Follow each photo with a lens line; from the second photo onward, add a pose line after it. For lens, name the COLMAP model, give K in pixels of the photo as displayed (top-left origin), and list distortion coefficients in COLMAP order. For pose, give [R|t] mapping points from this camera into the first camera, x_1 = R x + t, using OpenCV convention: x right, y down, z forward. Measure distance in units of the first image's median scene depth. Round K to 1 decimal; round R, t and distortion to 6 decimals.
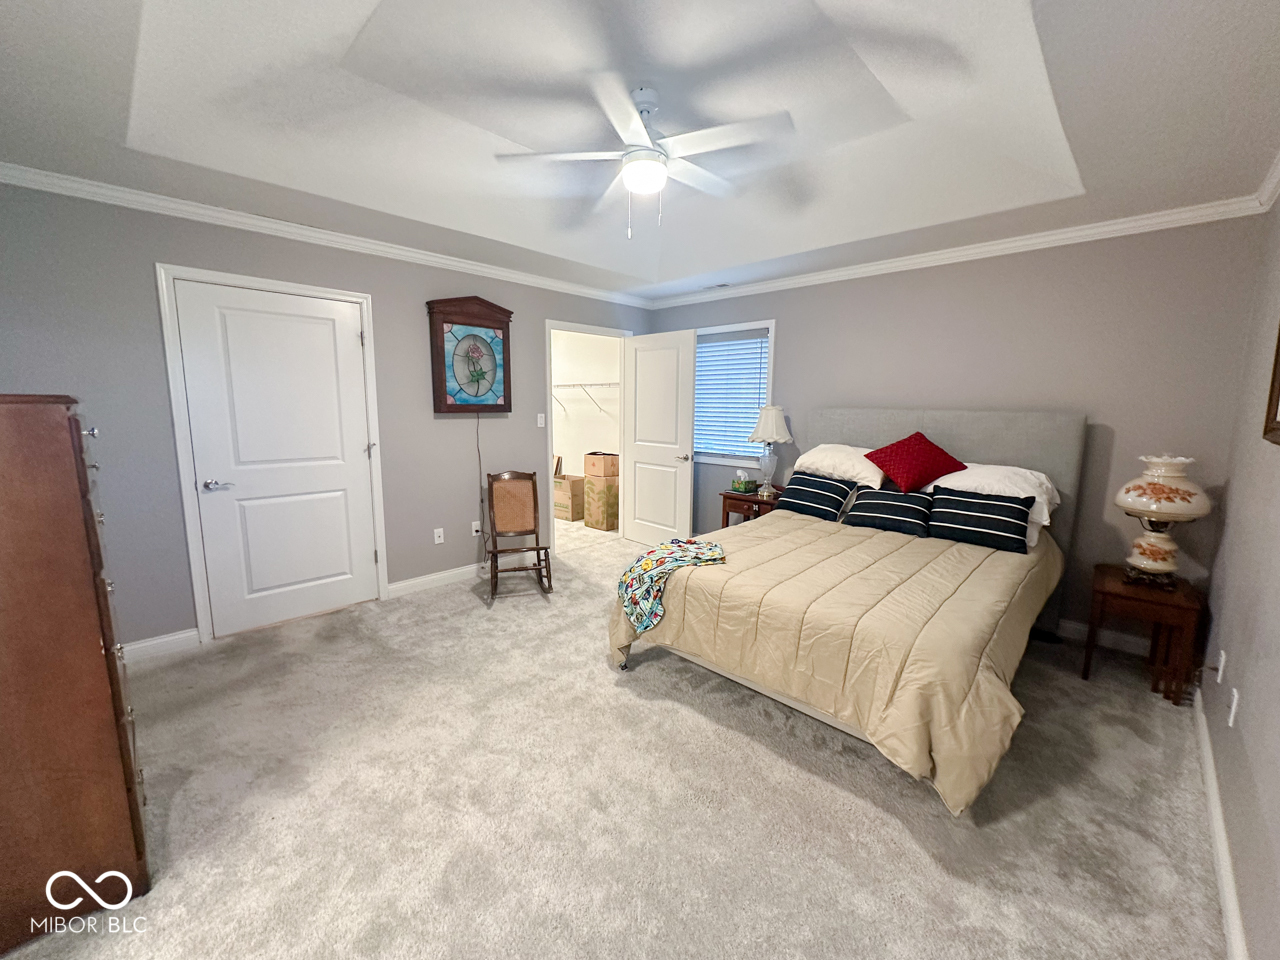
lens RADIAL K [[521.2, 0, 640.7], [0, 521.2, 481.2], [0, 0, 1]] dist [-0.002319, -0.000010]
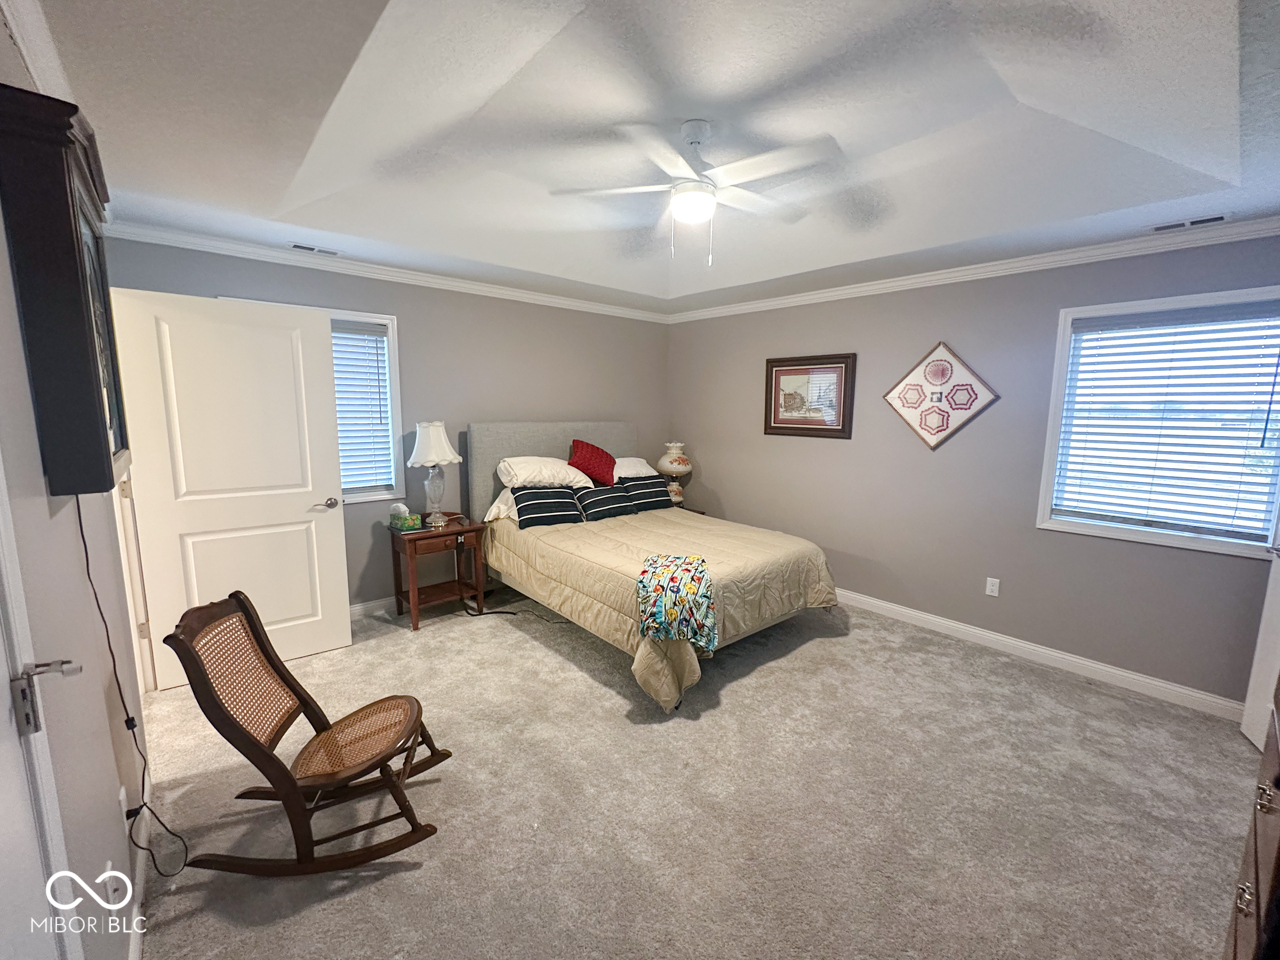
lens RADIAL K [[521.2, 0, 640.7], [0, 521.2, 481.2], [0, 0, 1]] dist [-0.002319, -0.000010]
pose [[0.069653, -0.146865, 0.986701, -0.762069], [0.139654, 0.980799, 0.136128, -0.153022], [-0.987748, 0.128315, 0.088826, 0.778659]]
